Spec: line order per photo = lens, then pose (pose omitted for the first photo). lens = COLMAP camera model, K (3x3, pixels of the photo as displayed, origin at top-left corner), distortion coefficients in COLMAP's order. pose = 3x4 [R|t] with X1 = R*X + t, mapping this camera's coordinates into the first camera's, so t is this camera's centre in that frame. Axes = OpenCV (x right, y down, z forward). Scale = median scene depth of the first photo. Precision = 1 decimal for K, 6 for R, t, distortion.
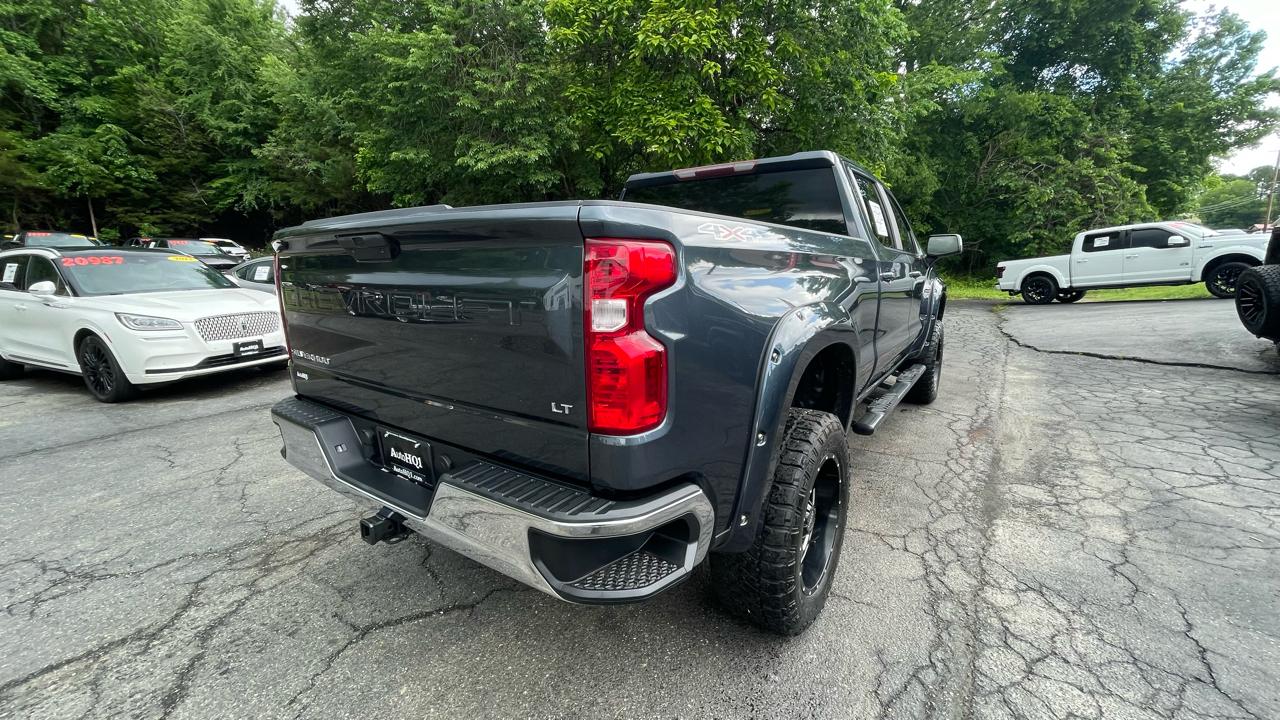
lens RADIAL K [[519.2, 0, 640.0], [0, 519.2, 360.0], [0, 0, 1]] dist [-0.001547, 0.000809]
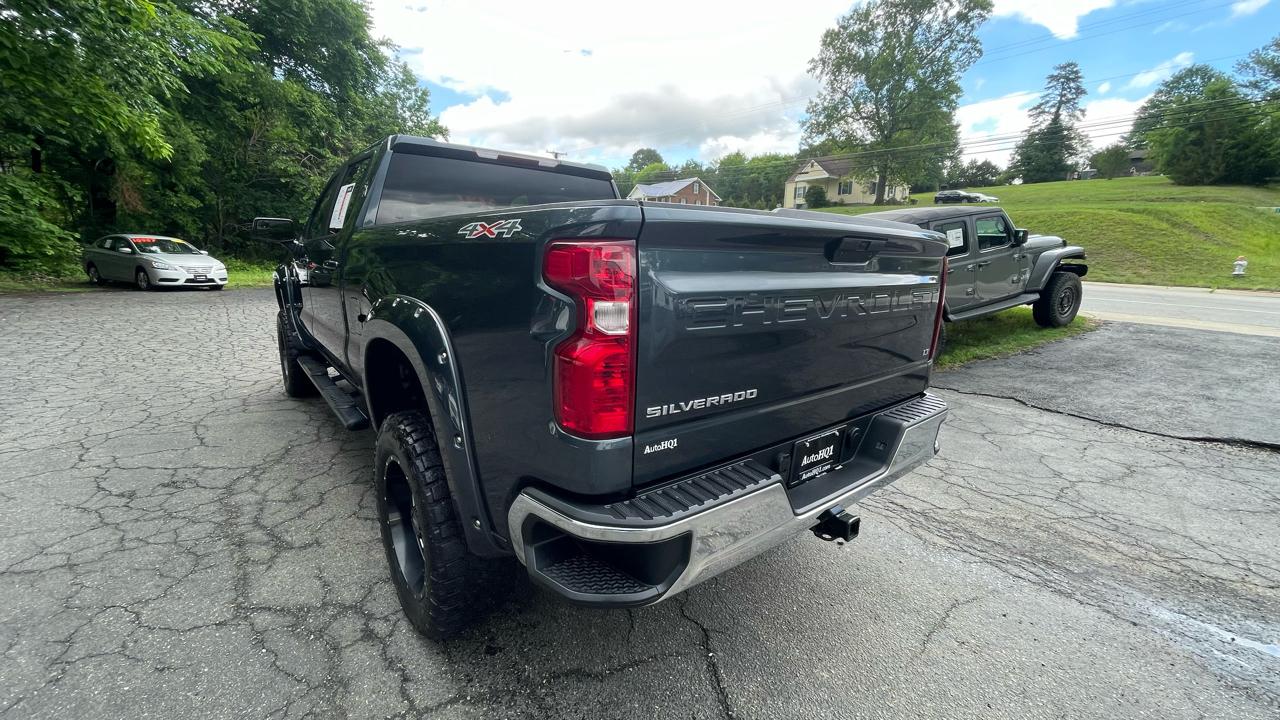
lens RADIAL K [[519.2, 0, 640.0], [0, 519.2, 360.0], [0, 0, 1]] dist [-0.001547, 0.000809]
pose [[0.277456, -0.176845, 0.944322, -0.166920], [0.142002, 0.979666, 0.141742, -0.026285], [-0.950186, 0.094769, 0.296926, 0.114862]]
